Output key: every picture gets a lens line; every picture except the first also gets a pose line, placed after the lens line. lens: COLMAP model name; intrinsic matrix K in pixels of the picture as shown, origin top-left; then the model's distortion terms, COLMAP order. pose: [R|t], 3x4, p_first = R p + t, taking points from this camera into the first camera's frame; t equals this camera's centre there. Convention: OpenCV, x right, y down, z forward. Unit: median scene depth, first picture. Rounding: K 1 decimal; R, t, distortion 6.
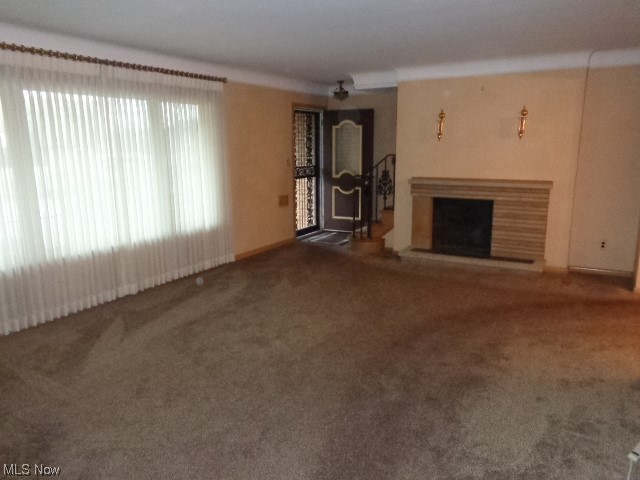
lens RADIAL K [[484.5, 0, 321.1], [0, 484.5, 243.5], [0, 0, 1]] dist [0.006177, -0.007960]
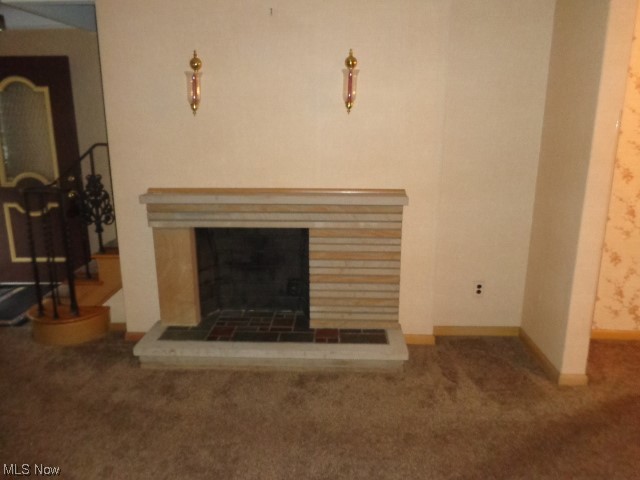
lens RADIAL K [[484.5, 0, 321.1], [0, 484.5, 243.5], [0, 0, 1]] dist [0.006177, -0.007960]
pose [[0.890123, -0.096206, 0.445450, 0.126693], [0.084477, 0.995355, 0.046165, -0.094725], [-0.447822, -0.003462, 0.894116, 0.506609]]
